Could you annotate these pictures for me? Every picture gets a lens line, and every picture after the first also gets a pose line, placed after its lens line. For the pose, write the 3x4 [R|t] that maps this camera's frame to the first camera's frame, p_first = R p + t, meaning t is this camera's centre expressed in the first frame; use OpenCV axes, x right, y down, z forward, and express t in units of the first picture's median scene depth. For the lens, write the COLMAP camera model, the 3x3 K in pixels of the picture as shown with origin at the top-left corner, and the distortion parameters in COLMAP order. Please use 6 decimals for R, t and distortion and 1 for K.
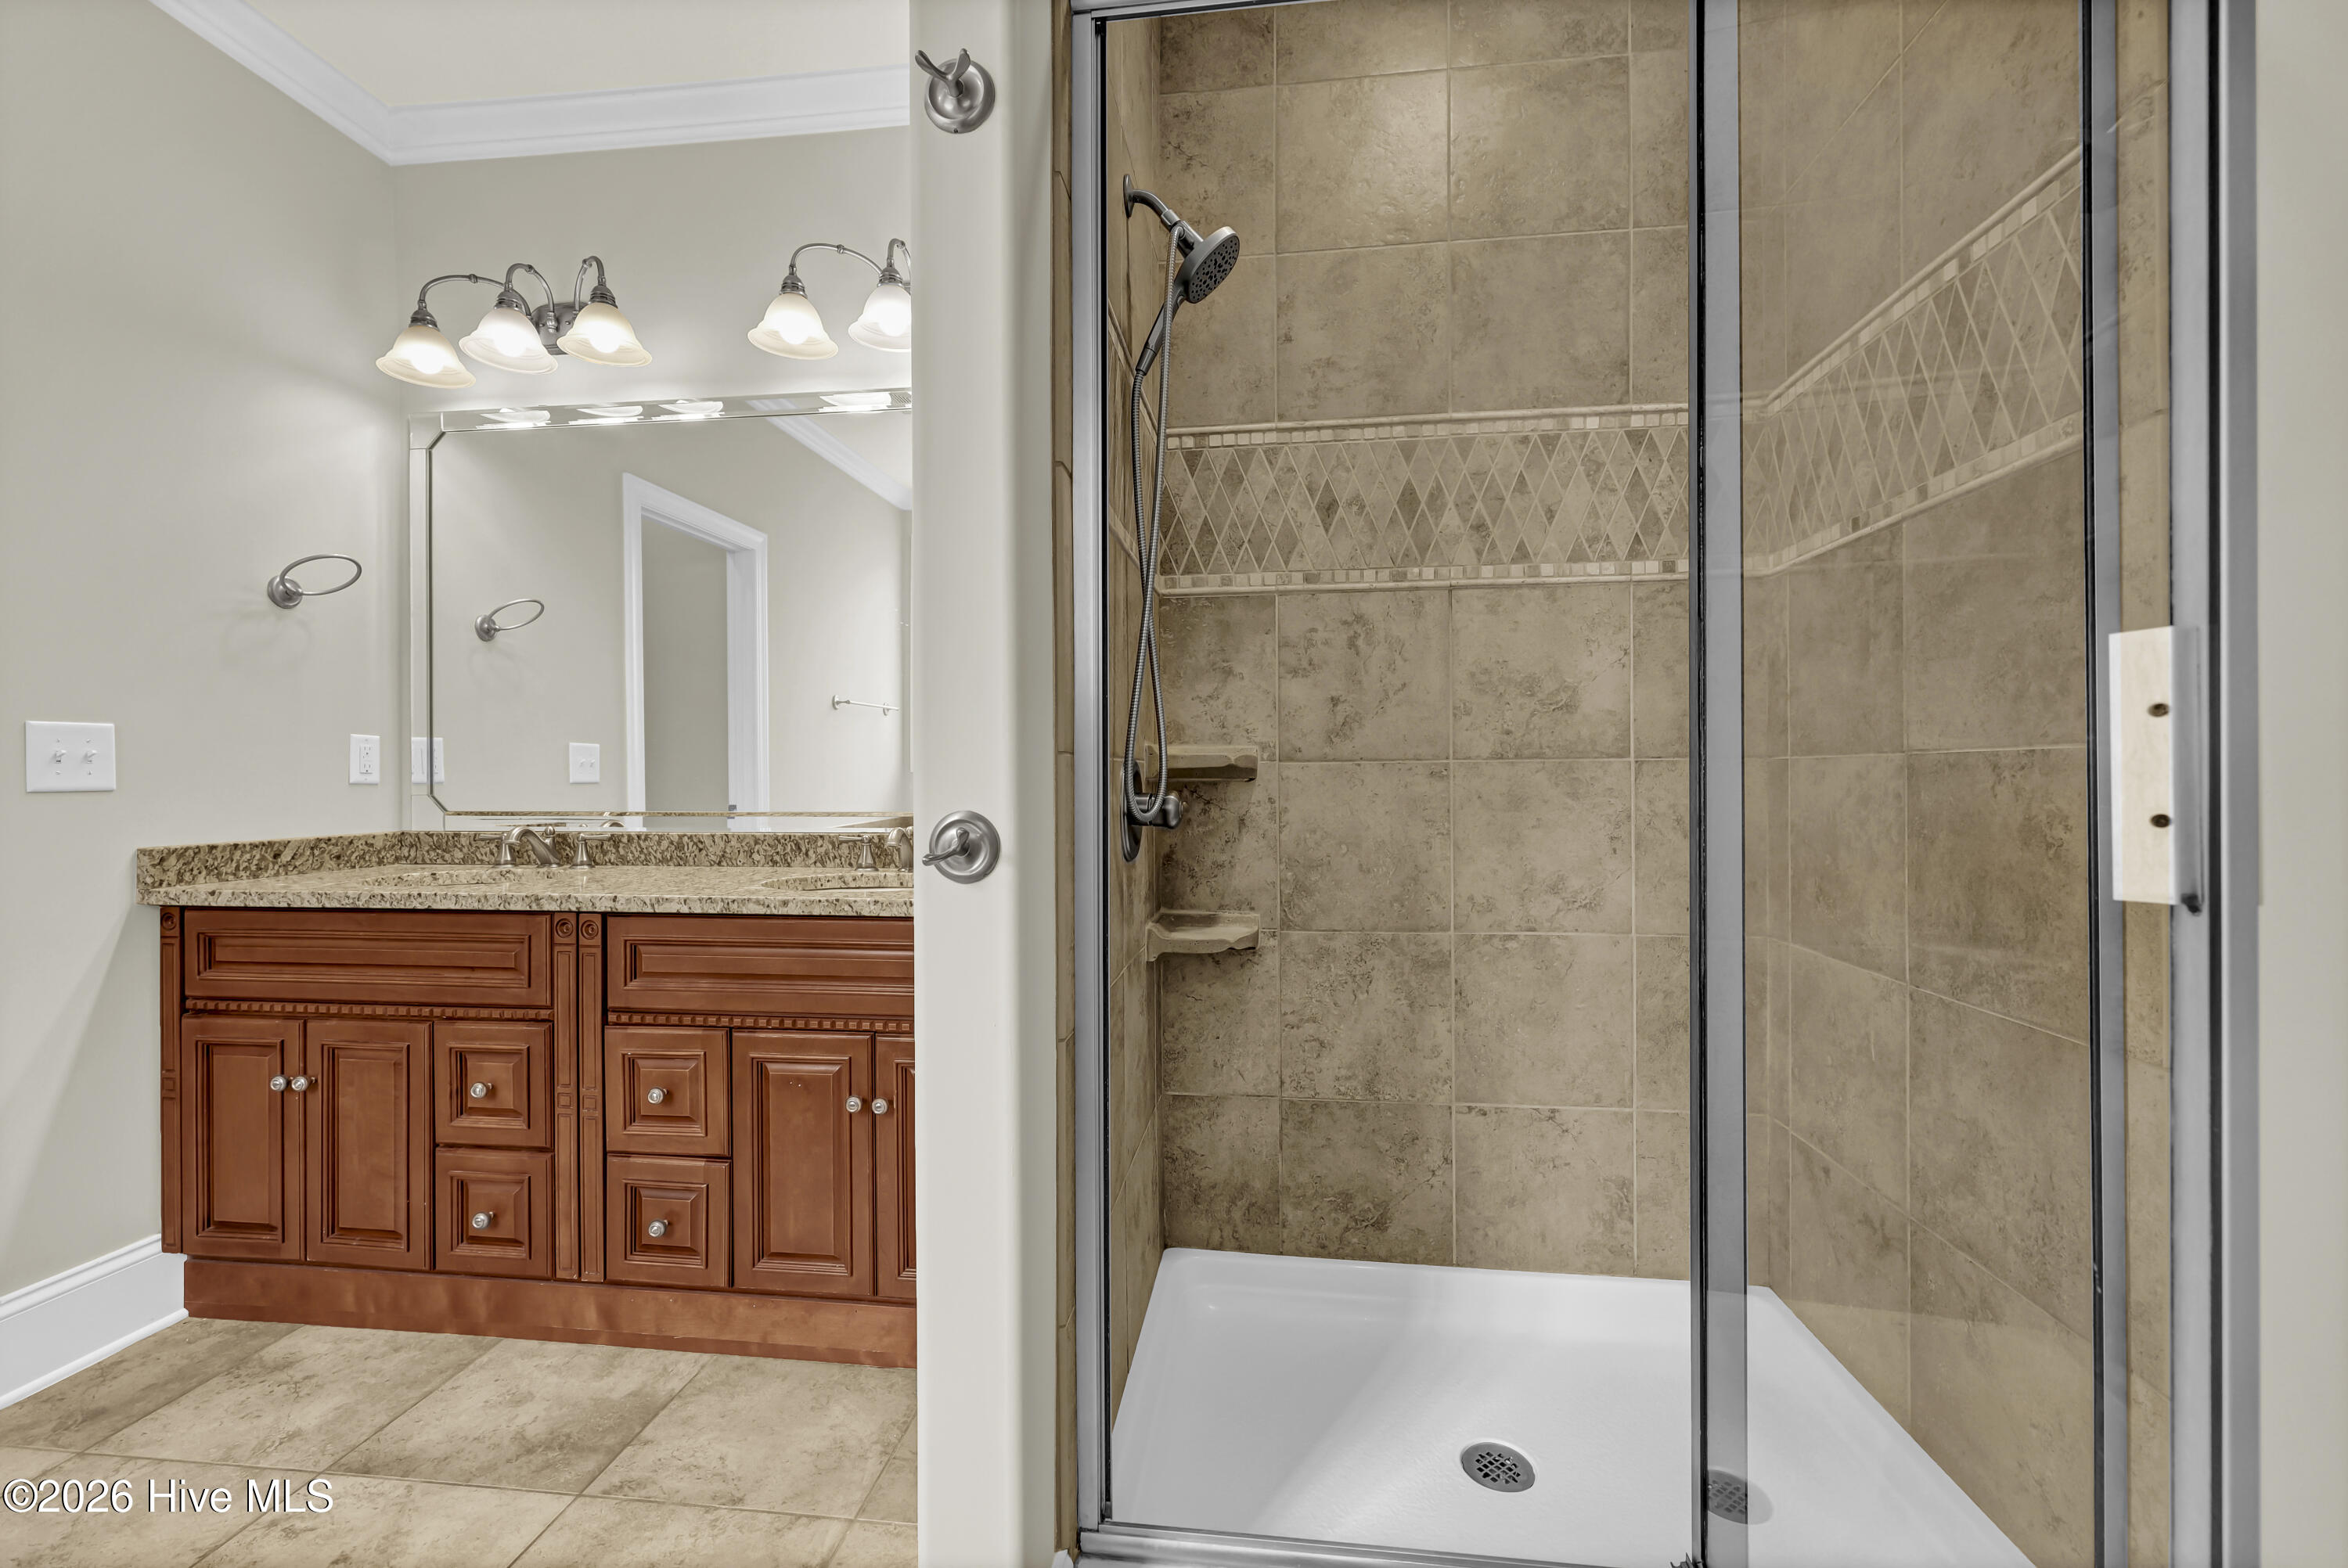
lens RADIAL K [[963.8, 0, 1188.3], [0, 963.8, 776.2], [0, 0, 1]] dist [0.001317, 0.000325]
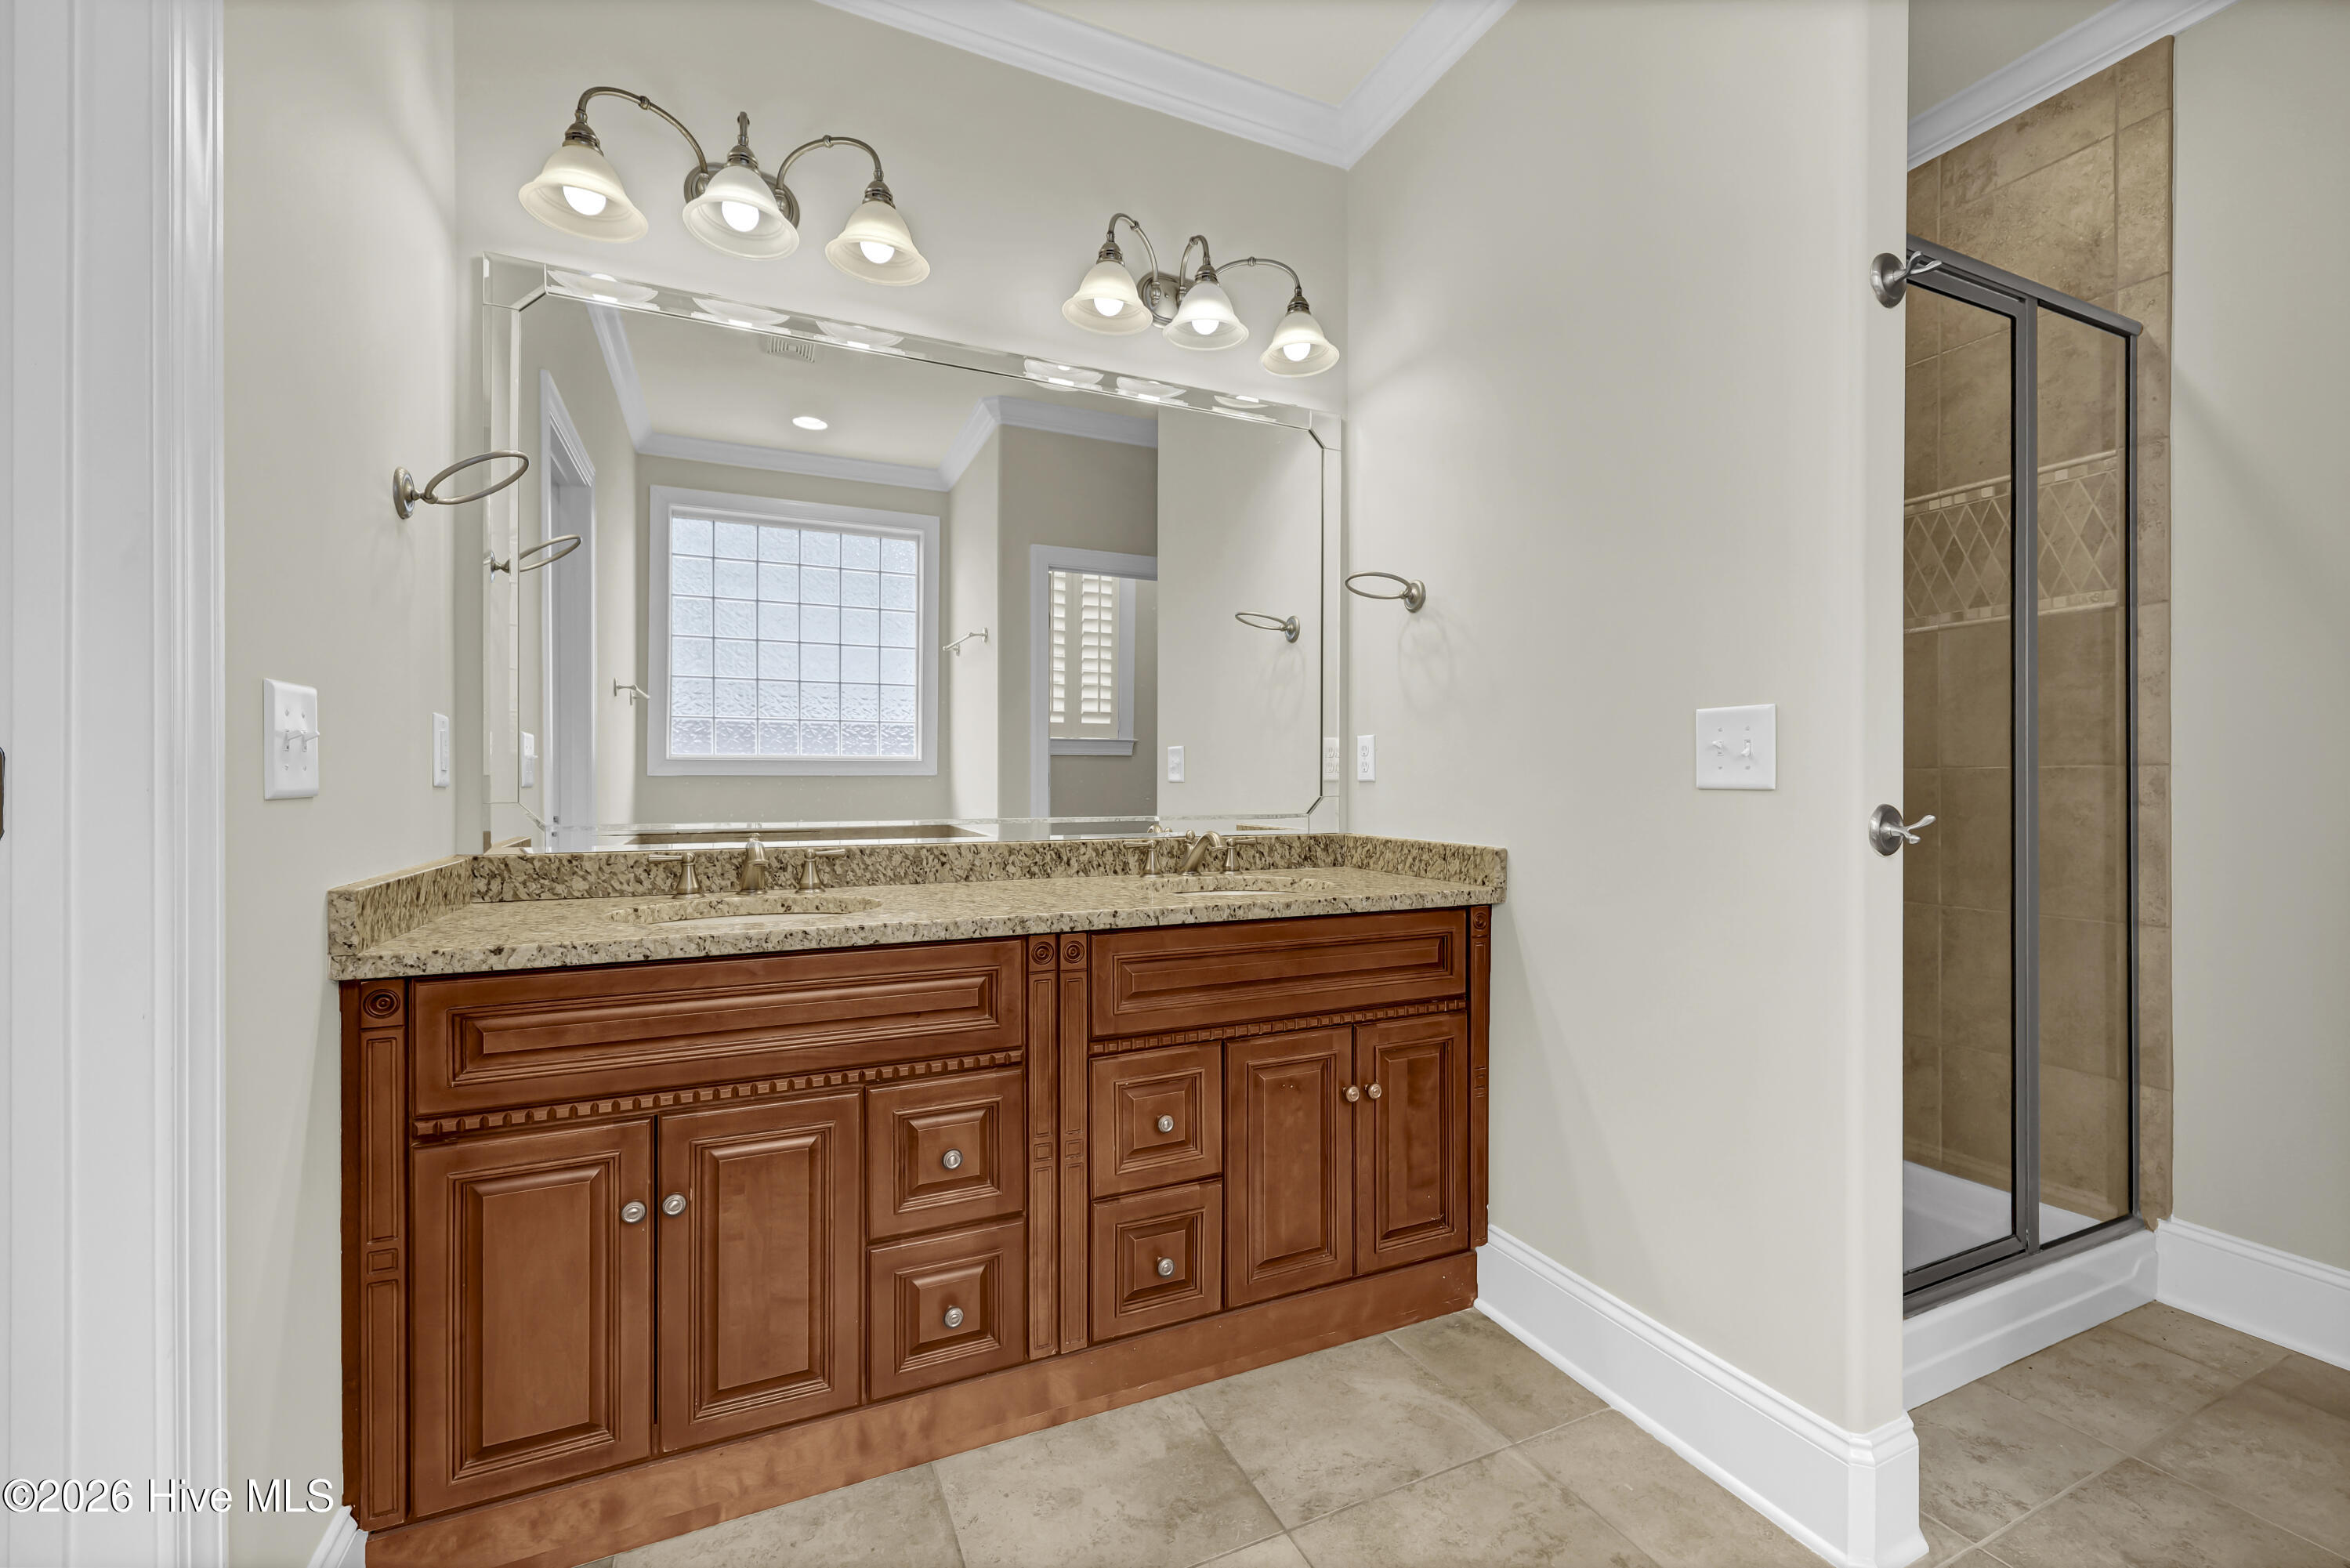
lens RADIAL K [[964.8, 0, 1200.3], [0, 964.8, 783.3], [0, 0, 1]] dist [0.001317, 0.000325]
pose [[0.851088, 0.002760, 0.525016, -0.979922], [-0.002869, 0.999996, -0.000607, 0.005828], [-0.525016, -0.000990, 0.851092, 0.189601]]
